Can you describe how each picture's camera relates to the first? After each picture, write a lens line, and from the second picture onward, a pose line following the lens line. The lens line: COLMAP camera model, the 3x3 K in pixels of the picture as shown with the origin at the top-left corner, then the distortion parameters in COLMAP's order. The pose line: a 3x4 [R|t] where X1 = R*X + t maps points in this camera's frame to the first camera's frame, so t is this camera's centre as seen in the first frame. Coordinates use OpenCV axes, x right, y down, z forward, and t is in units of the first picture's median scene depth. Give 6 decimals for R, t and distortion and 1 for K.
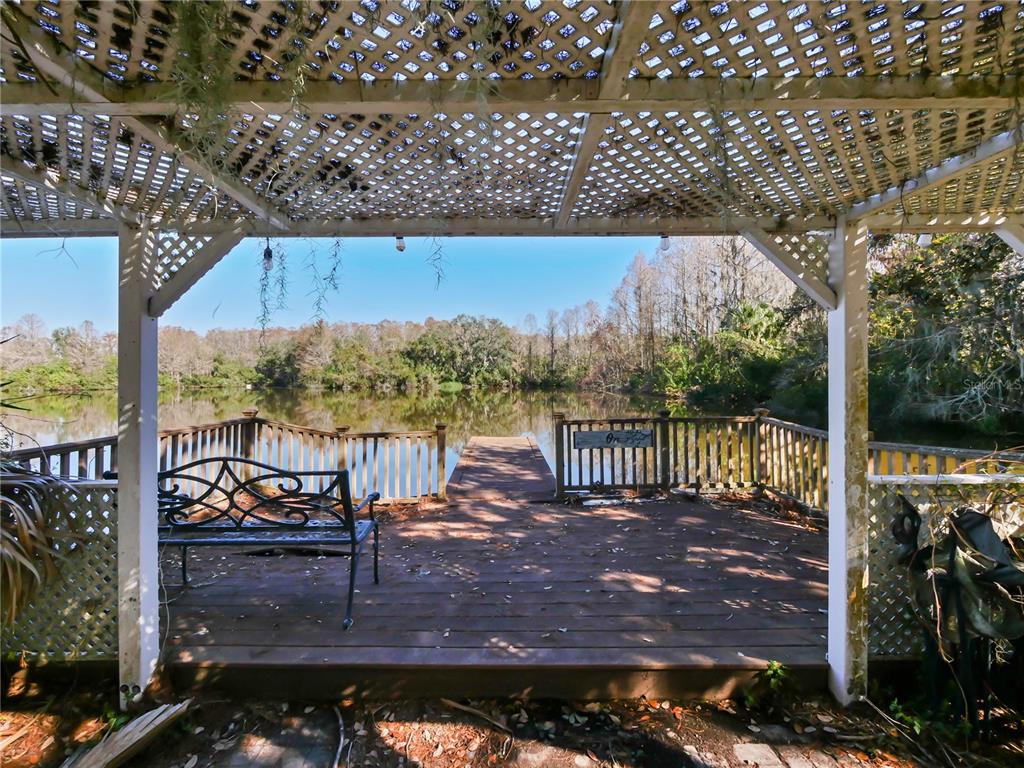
lens RADIAL K [[431.2, 0, 506.7], [0, 431.2, 376.4], [0, 0, 1]] dist [-0.002267, -0.000035]
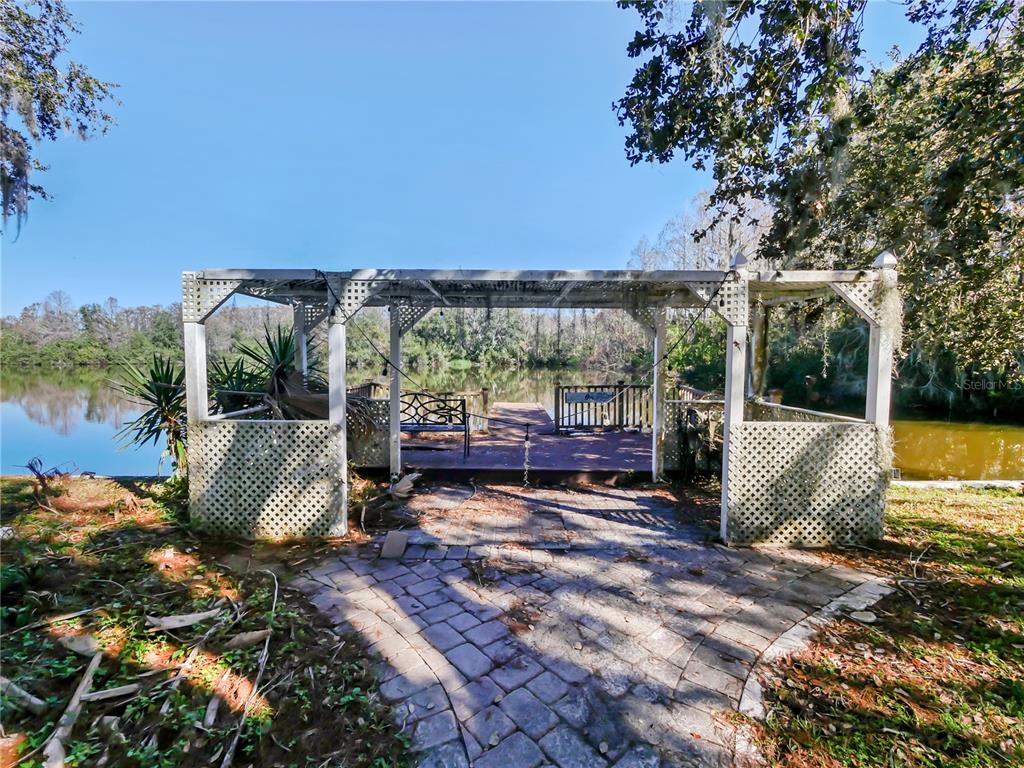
lens RADIAL K [[431.2, 0, 506.7], [0, 431.2, 376.4], [0, 0, 1]] dist [-0.002267, -0.000035]
pose [[0.999841, 0.010006, -0.014753, -0.045624], [-0.009246, 0.998669, 0.050743, -0.016178], [0.015241, -0.050598, 0.998603, -0.642048]]
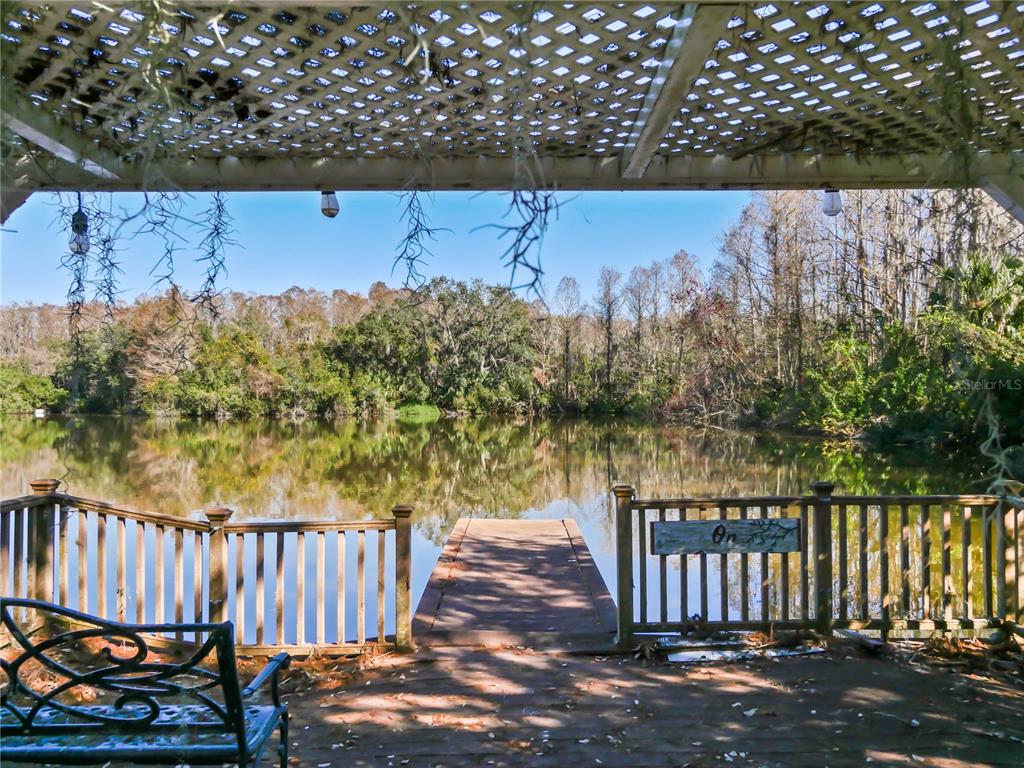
lens RADIAL K [[809.4, 0, 514.9], [0, 809.4, 410.5], [0, 0, 1]] dist [0.007954, 0.004936]
pose [[0.999950, 0.002003, -0.009772, -0.003742], [-0.001797, 0.999777, 0.021054, -0.030274], [0.009812, -0.021035, 0.999731, 0.001472]]
